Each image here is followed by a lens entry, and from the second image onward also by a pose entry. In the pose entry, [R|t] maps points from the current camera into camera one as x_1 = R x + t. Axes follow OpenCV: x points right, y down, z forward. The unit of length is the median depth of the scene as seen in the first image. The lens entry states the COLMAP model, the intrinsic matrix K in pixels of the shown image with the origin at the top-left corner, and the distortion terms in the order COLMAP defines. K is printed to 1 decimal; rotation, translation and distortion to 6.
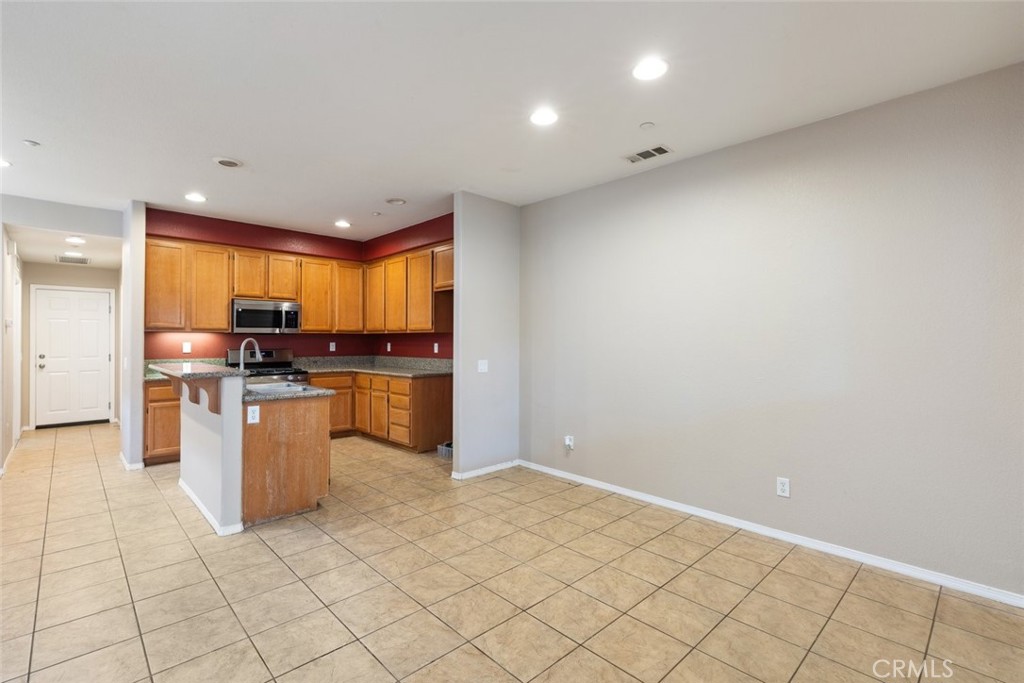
lens RADIAL K [[472.8, 0, 512.0], [0, 472.8, 341.5], [0, 0, 1]] dist [0.010447, 0.000265]
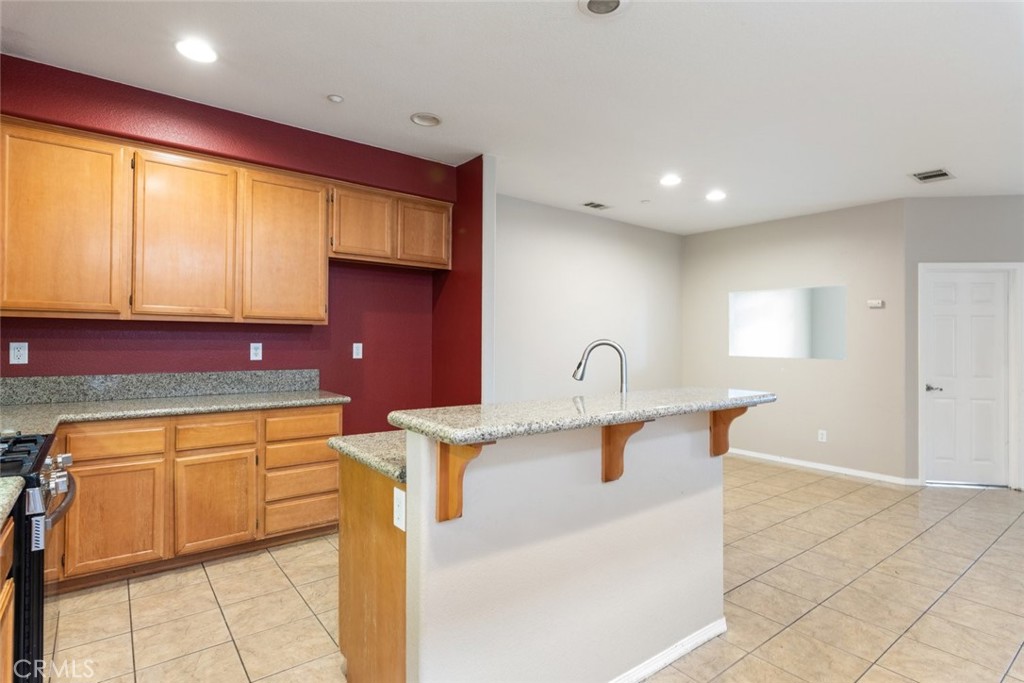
lens RADIAL K [[513.6, 0, 512.0], [0, 513.6, 341.5], [0, 0, 1]] dist [-0.002141, 0.000086]
pose [[0.098719, -0.000345, 0.995115, -1.487773], [-0.009202, 0.999957, 0.001259, -0.002961], [-0.995073, -0.009281, 0.098712, 1.334538]]
